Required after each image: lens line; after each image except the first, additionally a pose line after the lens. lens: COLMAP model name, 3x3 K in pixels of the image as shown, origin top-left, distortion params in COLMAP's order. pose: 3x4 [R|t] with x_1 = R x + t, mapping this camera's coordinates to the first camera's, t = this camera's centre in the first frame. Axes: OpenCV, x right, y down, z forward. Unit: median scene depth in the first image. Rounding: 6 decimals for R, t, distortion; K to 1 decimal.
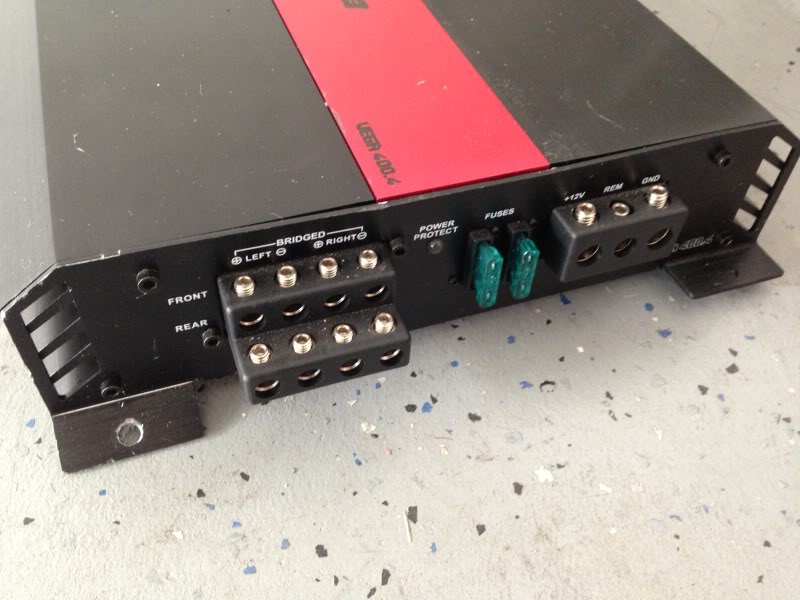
lens RADIAL K [[746.9, 0, 400.0], [0, 746.9, 300.0], [0, 0, 1]] dist [0.116155, -0.239746]
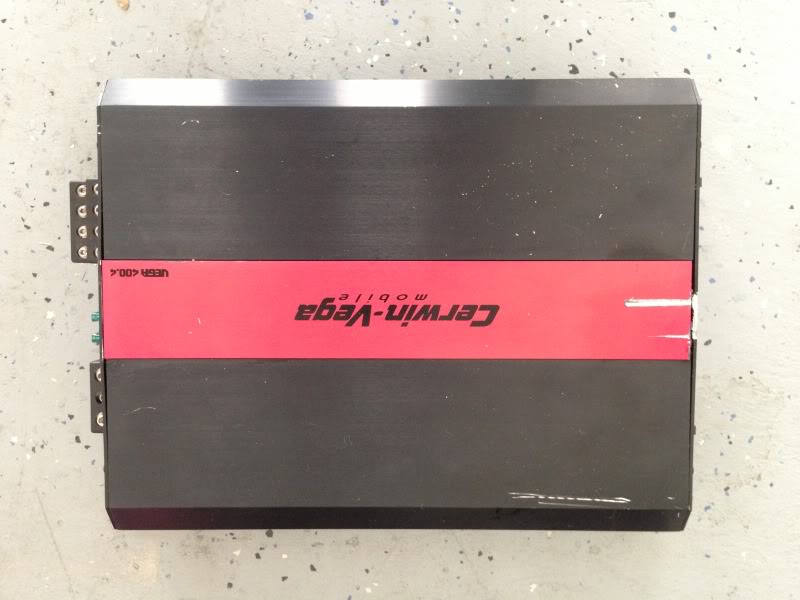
lens RADIAL K [[746.9, 0, 400.0], [0, 746.9, 300.0], [0, 0, 1]] dist [0.116155, -0.239746]
pose [[-0.340308, 0.940304, 0.004404, -0.195545], [-0.695996, -0.255034, 0.671228, -1.923025], [0.632281, 0.225359, 0.741238, 0.042153]]
